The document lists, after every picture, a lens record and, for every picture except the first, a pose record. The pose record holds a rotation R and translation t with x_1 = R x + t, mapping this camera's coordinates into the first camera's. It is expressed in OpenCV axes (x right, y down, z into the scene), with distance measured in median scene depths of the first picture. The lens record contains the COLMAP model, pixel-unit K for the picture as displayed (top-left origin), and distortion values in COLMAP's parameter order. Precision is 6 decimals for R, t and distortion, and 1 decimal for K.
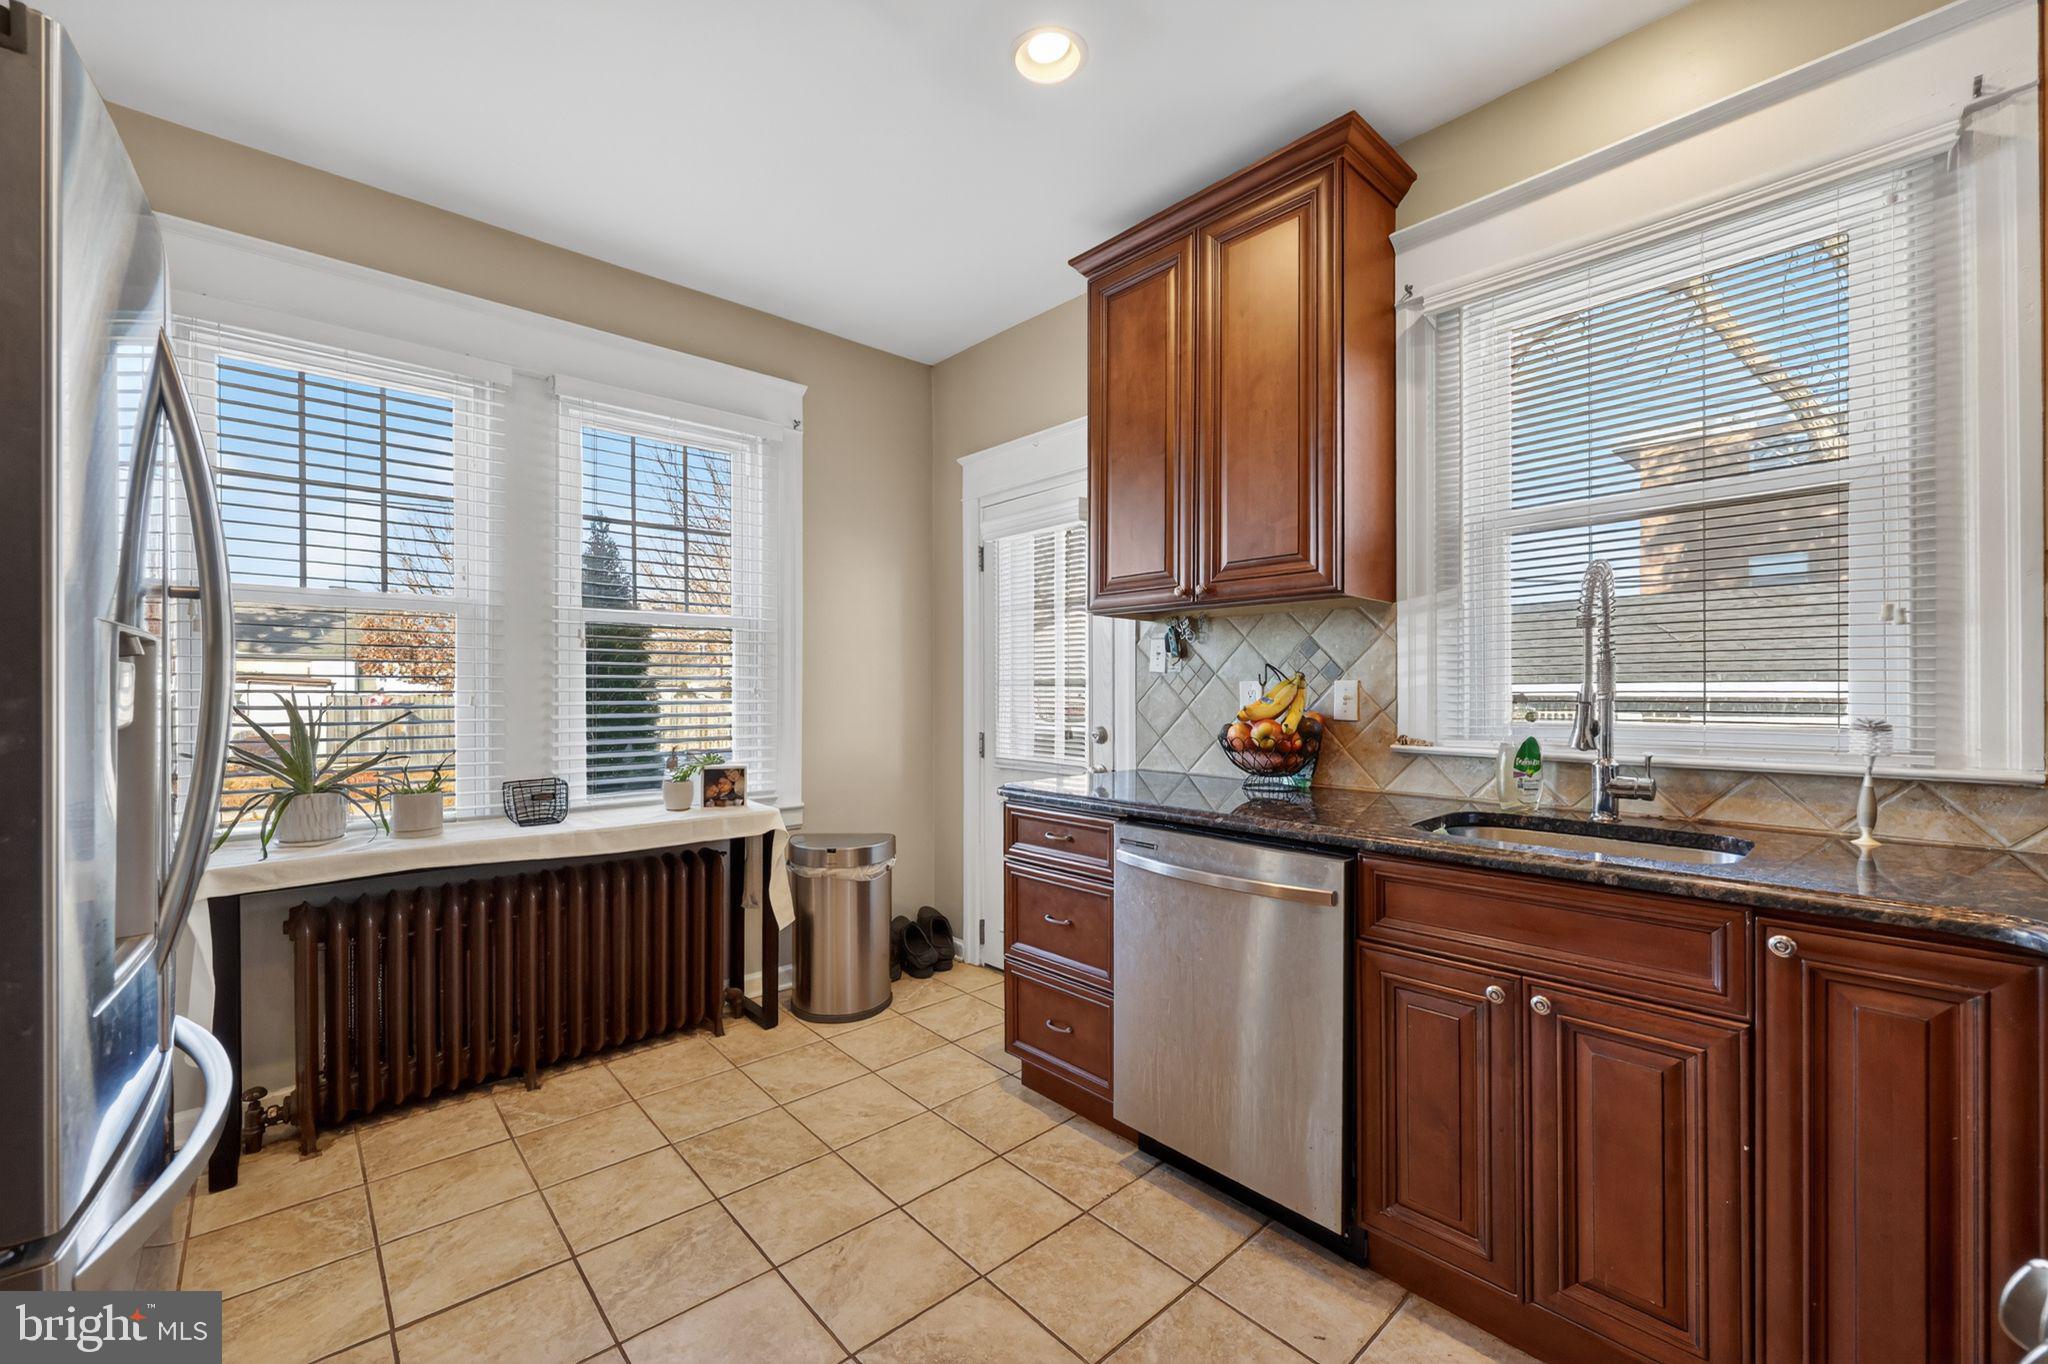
lens RADIAL K [[826.1, 0, 1022.4], [0, 826.1, 695.2], [0, 0, 1]] dist [0.000346, -0.000176]
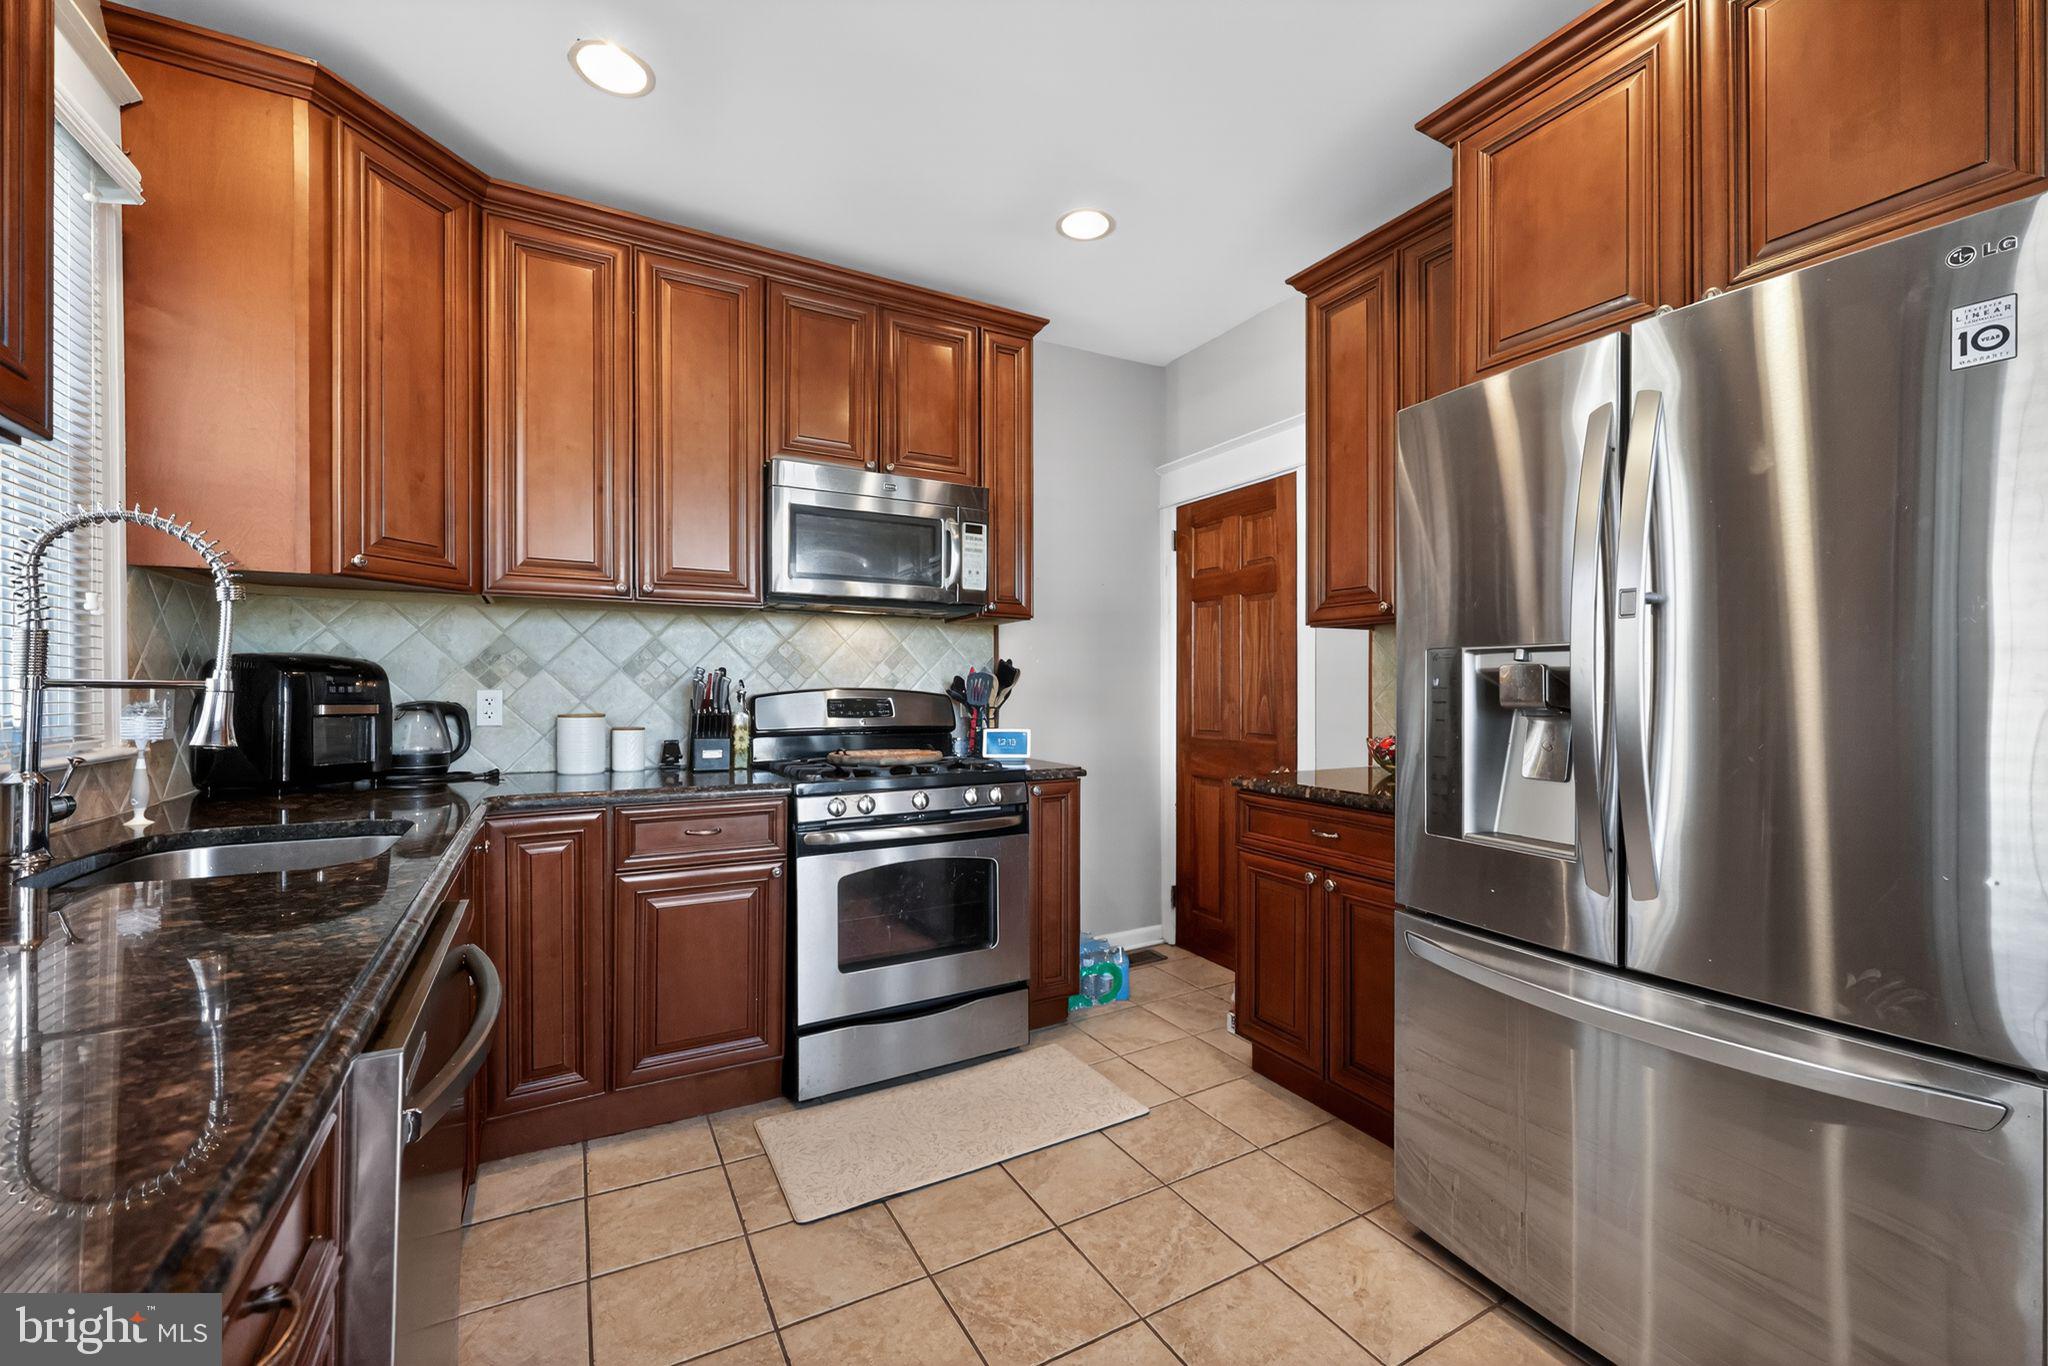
lens RADIAL K [[826.1, 0, 1006.2], [0, 826.1, 686.9], [0, 0, 1]] dist [0.000346, -0.000176]
pose [[-0.970681, -0.004049, 0.240335, -0.193864], [-0.005068, 0.999981, -0.003623, 0.003696], [-0.240316, -0.004735, -0.970683, 1.100289]]
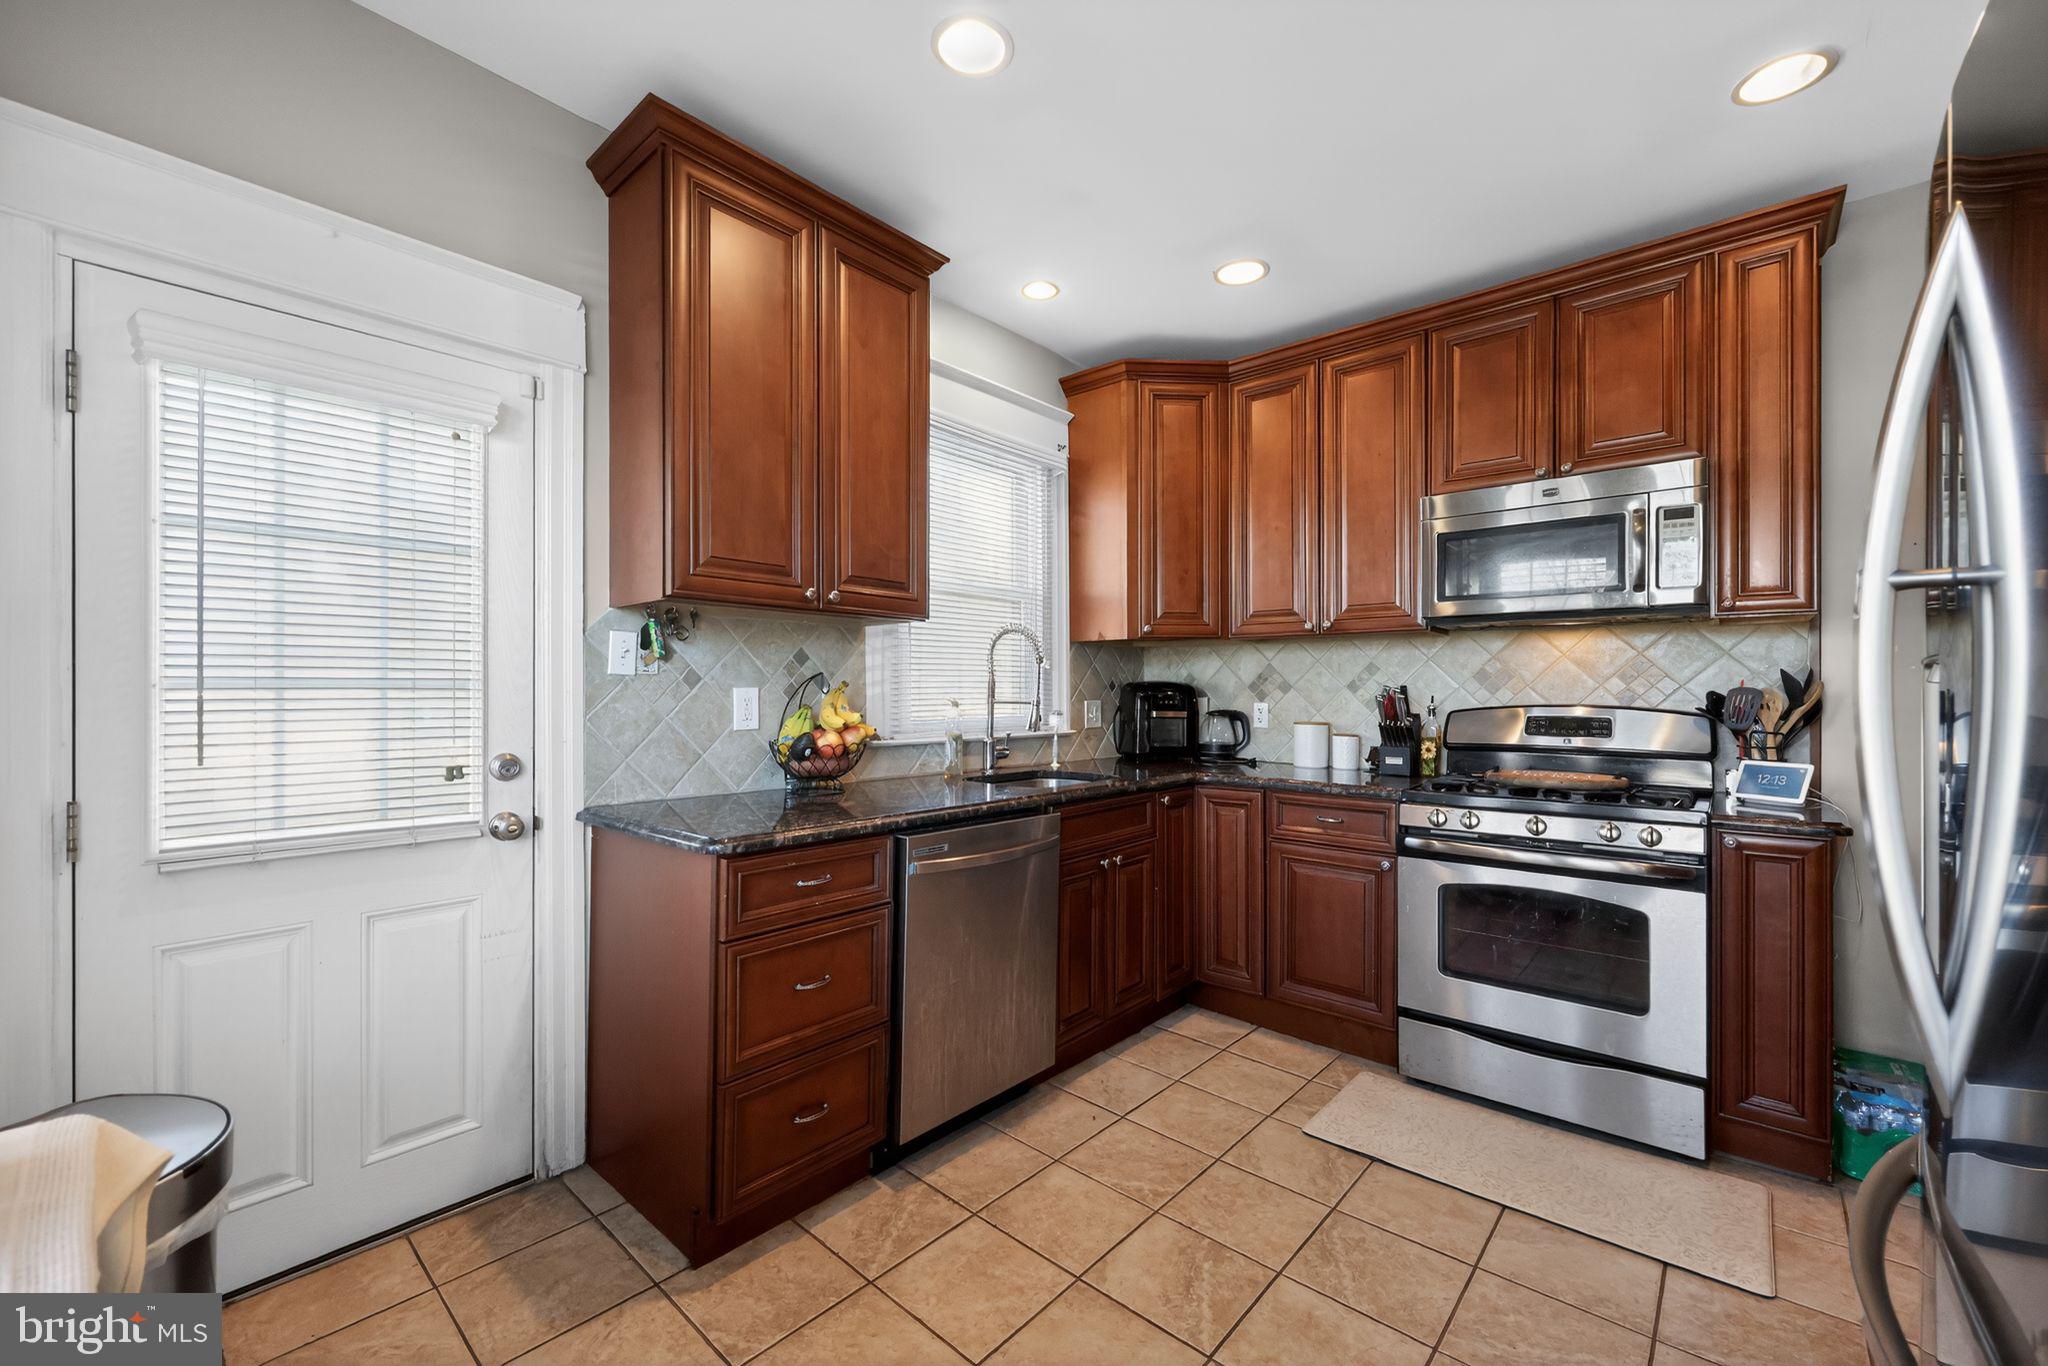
lens RADIAL K [[826.1, 0, 1009.7], [0, 826.1, 681.6], [0, 0, 1]] dist [0.000346, -0.000176]
pose [[-0.102056, 0.005853, 0.994761, -0.752721], [-0.002871, 0.999977, -0.006178, -0.020896], [-0.994775, -0.003486, -0.102037, 0.845307]]
